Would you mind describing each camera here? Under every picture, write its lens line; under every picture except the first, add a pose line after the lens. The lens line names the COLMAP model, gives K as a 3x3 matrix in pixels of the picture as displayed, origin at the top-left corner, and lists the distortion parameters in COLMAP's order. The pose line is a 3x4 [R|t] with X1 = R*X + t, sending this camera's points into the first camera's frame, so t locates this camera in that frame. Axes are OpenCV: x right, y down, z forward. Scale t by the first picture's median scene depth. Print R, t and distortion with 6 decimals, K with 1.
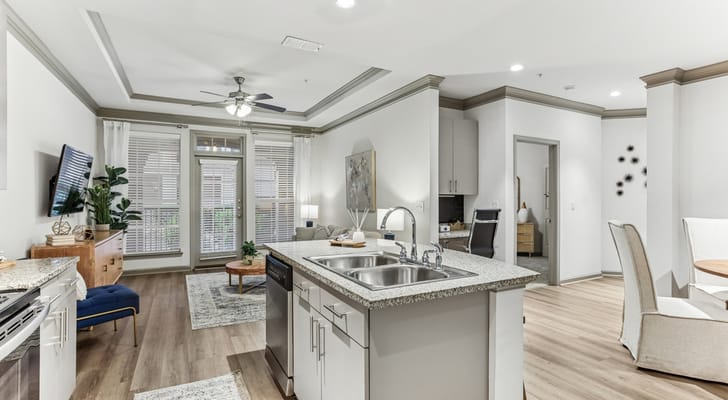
lens RADIAL K [[352.9, 0, 363.3], [0, 352.9, 198.6], [0, 0, 1]] dist [-0.001738, -0.000154]
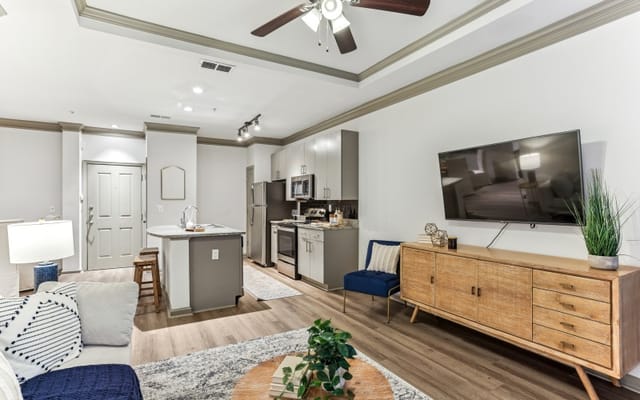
lens RADIAL K [[316.7, 0, 321.0], [0, 316.7, 200.5], [0, 0, 1]] dist [-0.000094, -0.000001]
pose [[-0.998836, -0.000419, -0.048244, -0.543570], [-0.000262, 0.999995, -0.003250, -0.005186], [0.048245, -0.003234, -0.998830, 2.405634]]
